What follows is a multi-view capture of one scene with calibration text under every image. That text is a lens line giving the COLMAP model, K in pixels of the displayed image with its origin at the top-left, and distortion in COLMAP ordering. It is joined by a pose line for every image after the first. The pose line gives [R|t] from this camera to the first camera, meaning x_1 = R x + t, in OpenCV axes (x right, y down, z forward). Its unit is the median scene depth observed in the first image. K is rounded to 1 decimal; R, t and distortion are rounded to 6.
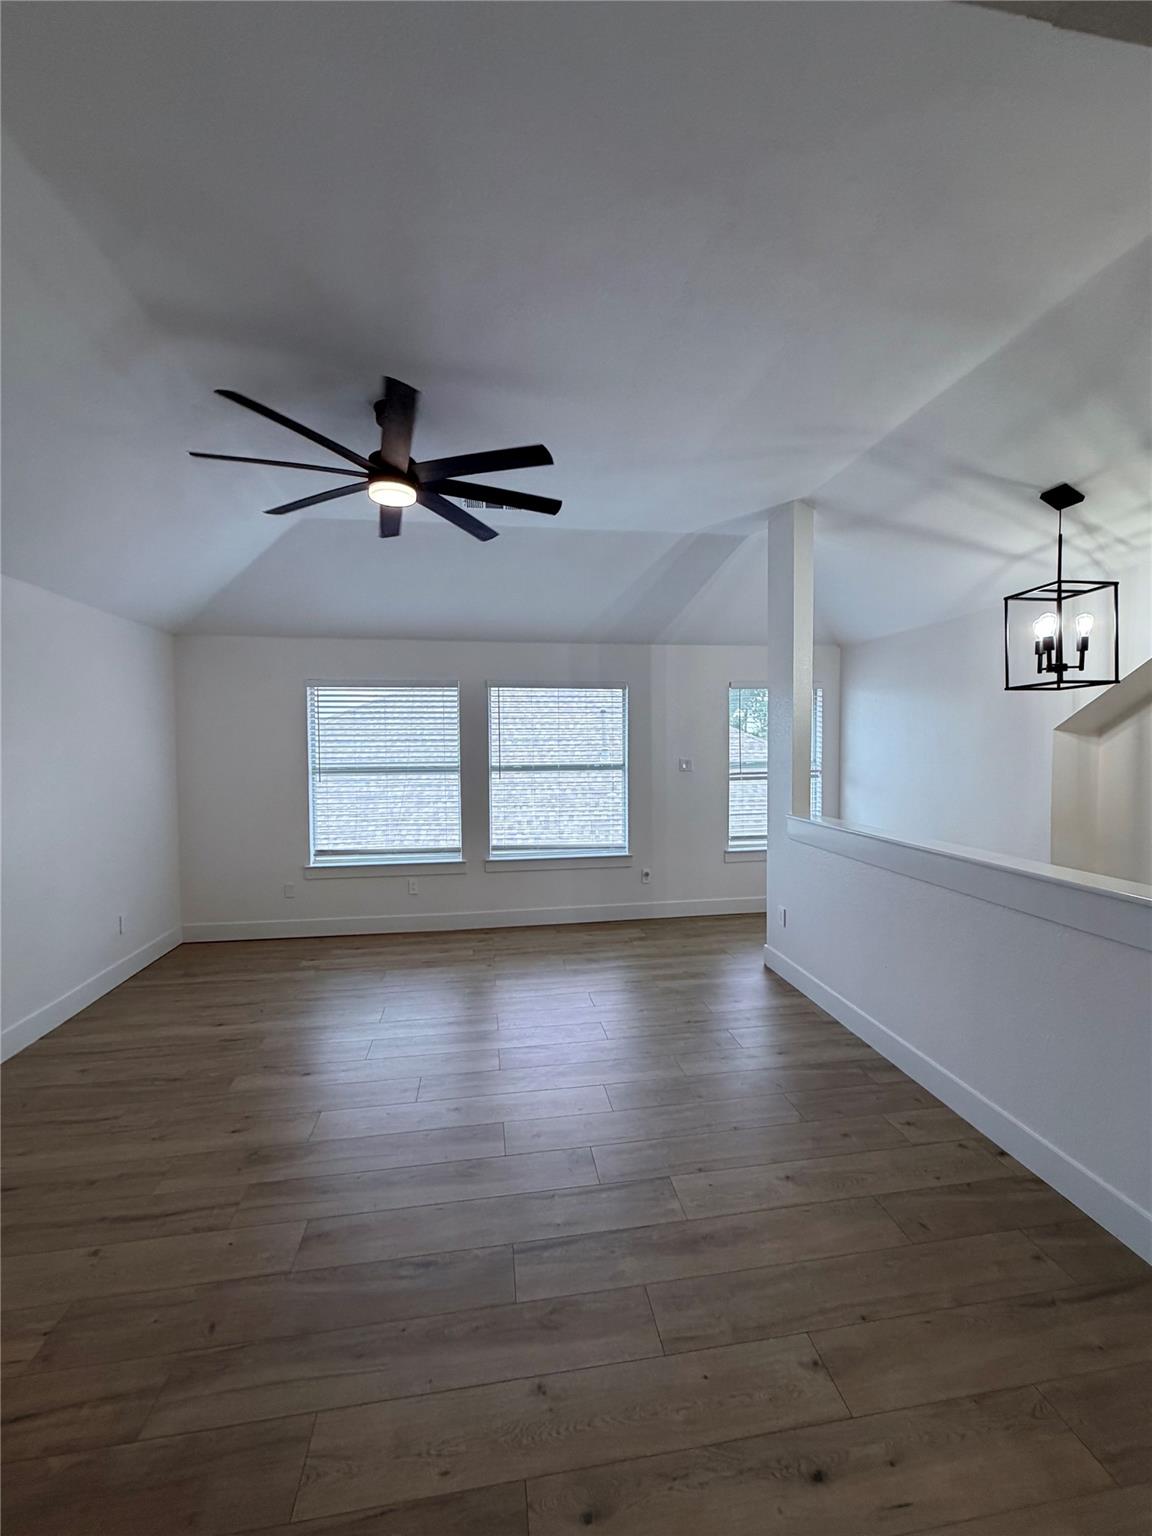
lens RADIAL K [[615.3, 0, 578.9], [0, 615.3, 766.4], [0, 0, 1]] dist [-0.004158, 0.000967]
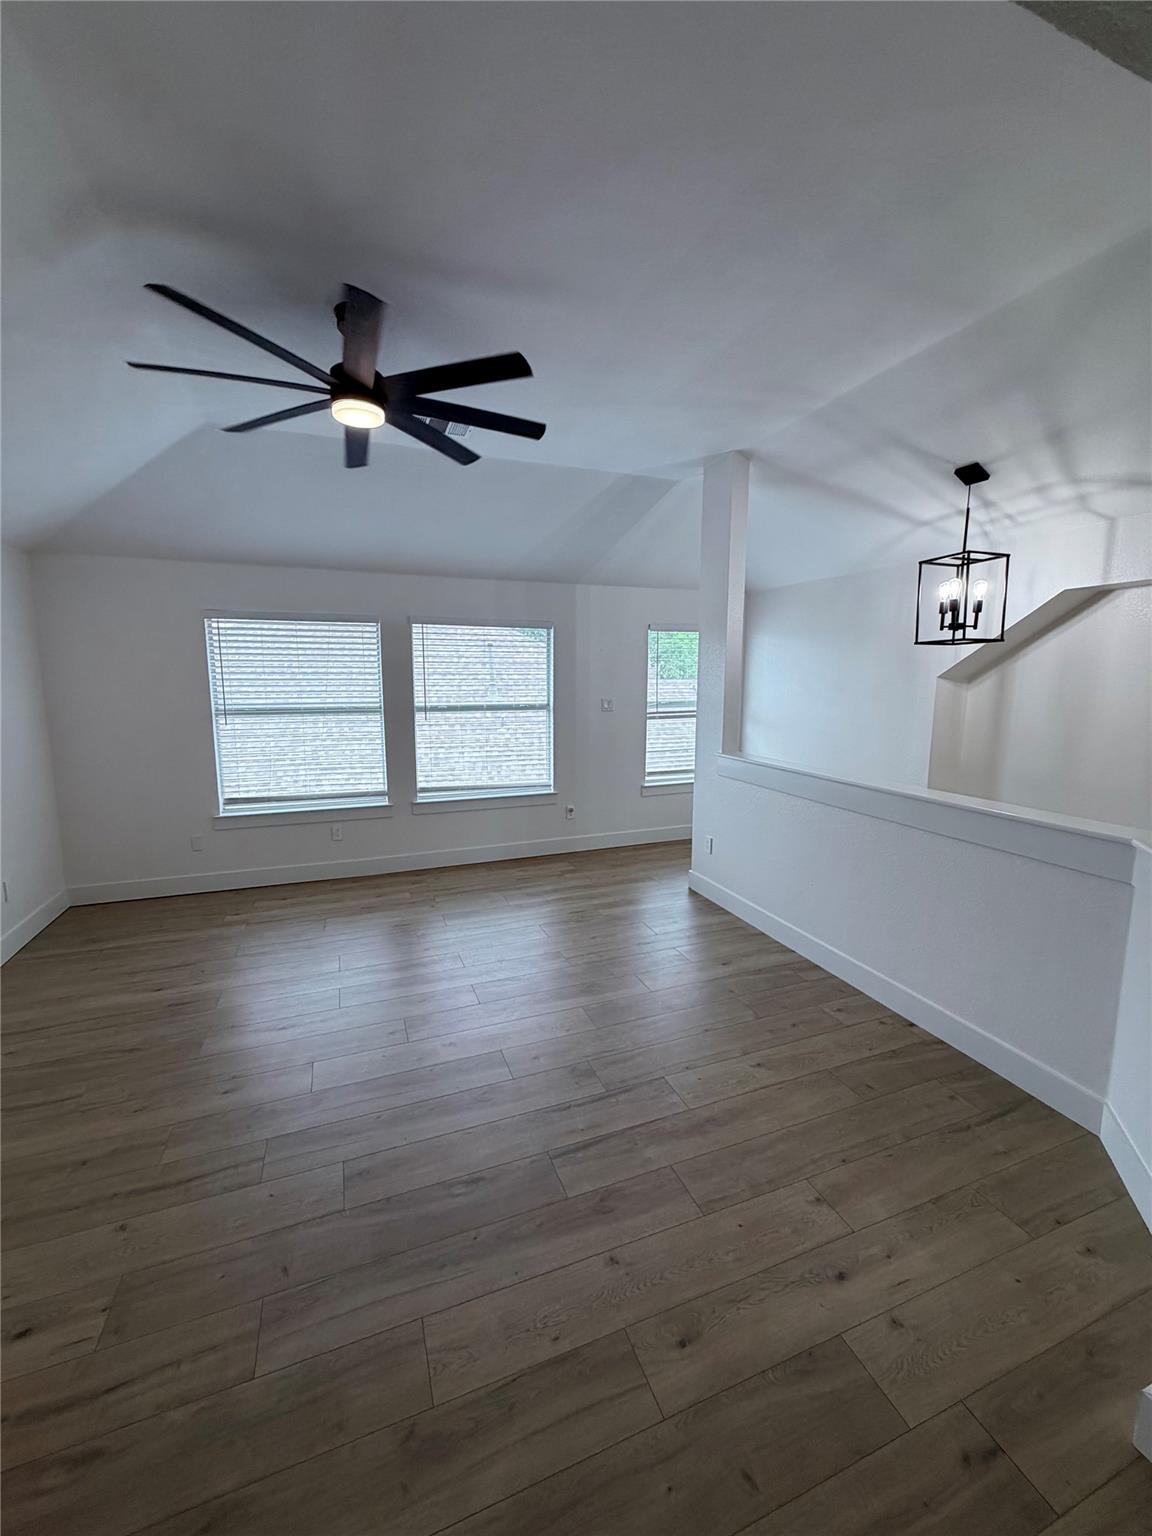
lens RADIAL K [[615.3, 0, 579.8], [0, 615.3, 766.1], [0, 0, 1]] dist [-0.004158, 0.000967]
pose [[0.976384, -0.022159, 0.214902, -0.181263], [-0.001202, 0.994154, 0.107968, -0.021449], [-0.216038, -0.105677, 0.970649, -0.009106]]
